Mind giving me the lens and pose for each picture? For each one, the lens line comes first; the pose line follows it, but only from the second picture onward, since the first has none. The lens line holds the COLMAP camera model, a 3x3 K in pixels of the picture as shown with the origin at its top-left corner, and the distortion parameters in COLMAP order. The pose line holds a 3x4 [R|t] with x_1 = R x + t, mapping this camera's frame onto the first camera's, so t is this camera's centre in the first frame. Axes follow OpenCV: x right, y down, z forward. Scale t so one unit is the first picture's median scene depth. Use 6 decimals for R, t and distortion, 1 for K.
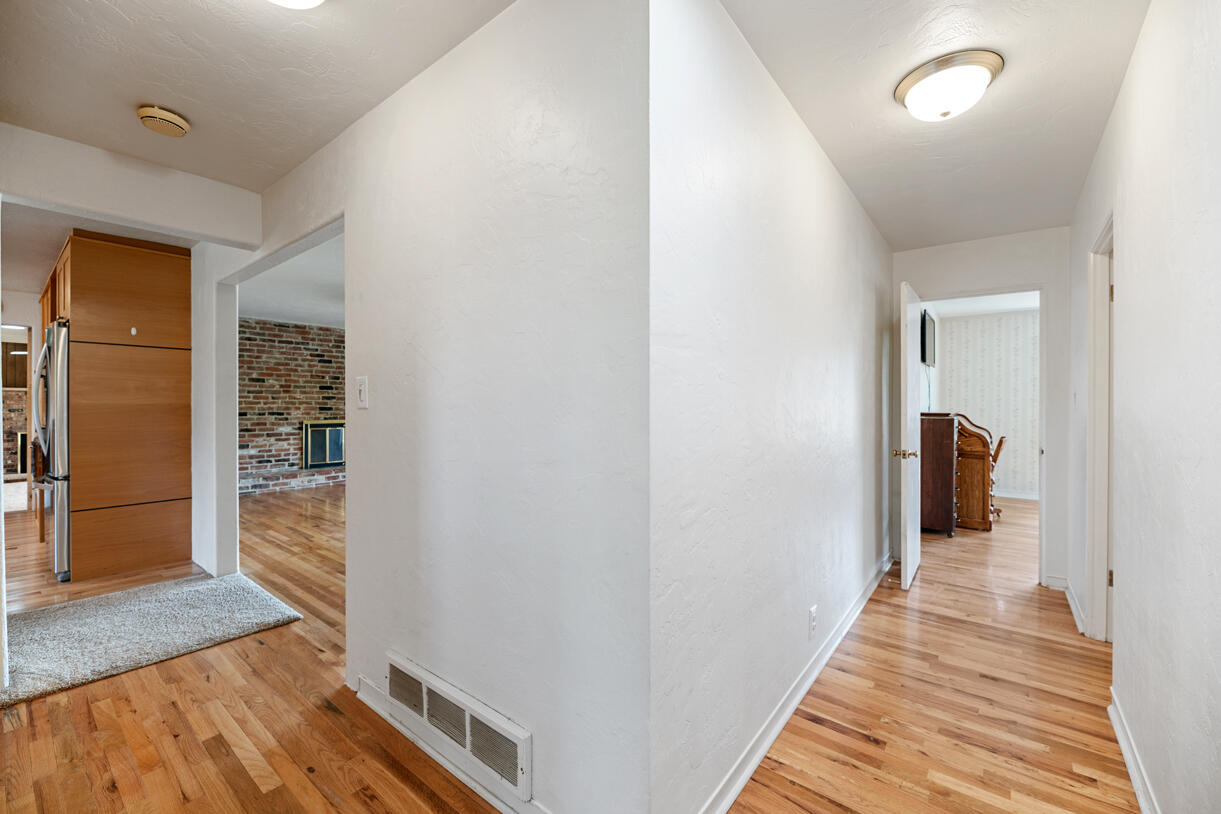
lens RADIAL K [[493.4, 0, 603.3], [0, 493.4, 406.0], [0, 0, 1]] dist [-0.001596, -0.001612]
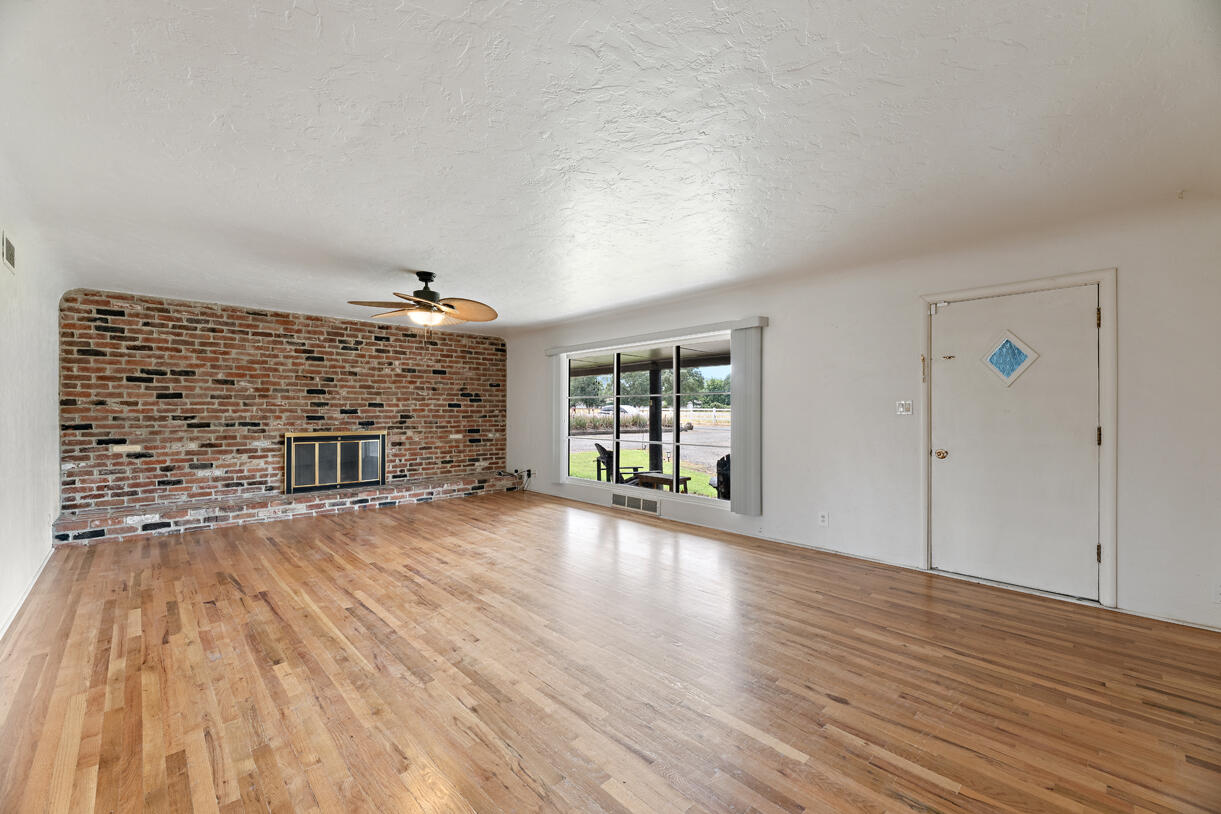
lens RADIAL K [[493.4, 0, 604.9], [0, 493.4, 409.8], [0, 0, 1]] dist [-0.001596, -0.001612]
pose [[0.990641, -0.000487, -0.136493, 0.011896], [-0.000147, 0.999989, -0.004638, -0.003964], [0.136494, 0.004615, 0.990630, 0.287850]]
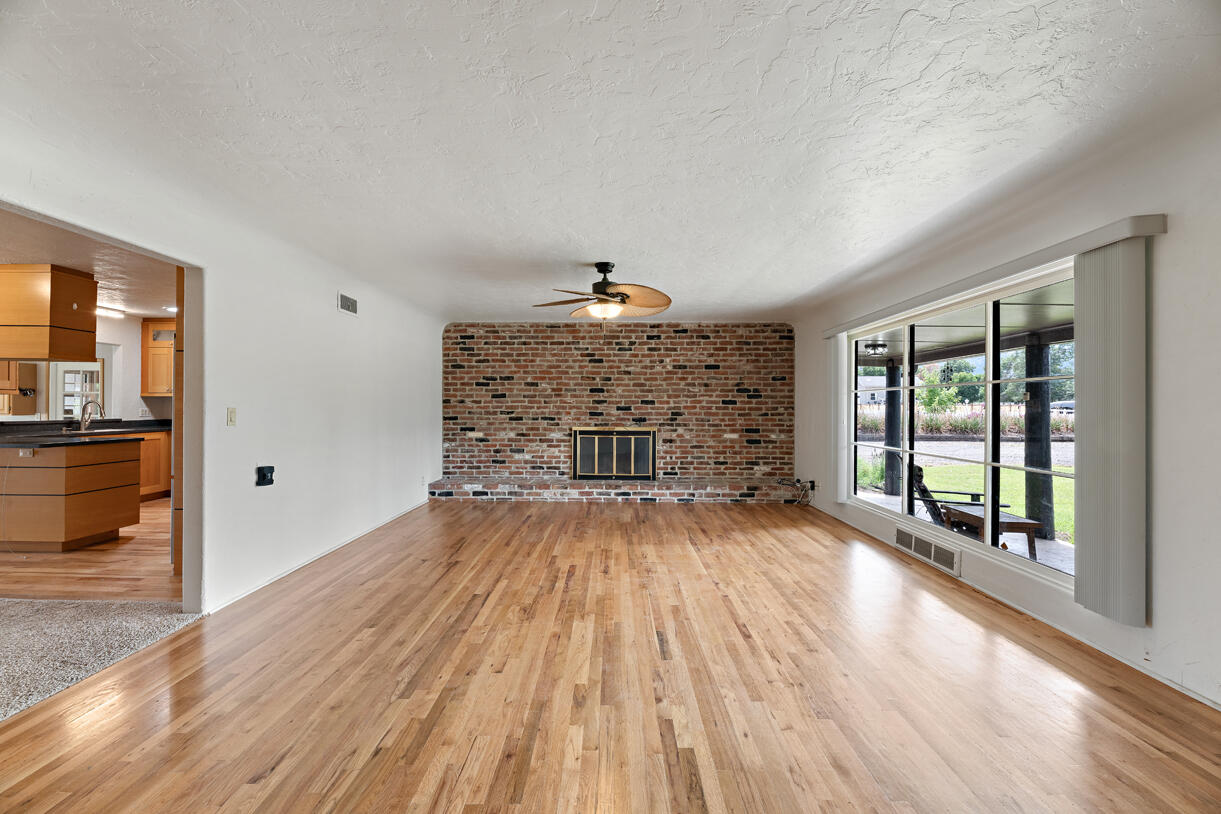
lens RADIAL K [[493.4, 0, 607.5], [0, 493.4, 403.5], [0, 0, 1]] dist [-0.001596, -0.001612]
pose [[0.614216, -0.004073, -0.789127, 0.162635], [-0.005042, 0.999946, -0.009085, -0.005532], [0.789122, 0.009559, 0.614163, 0.494958]]
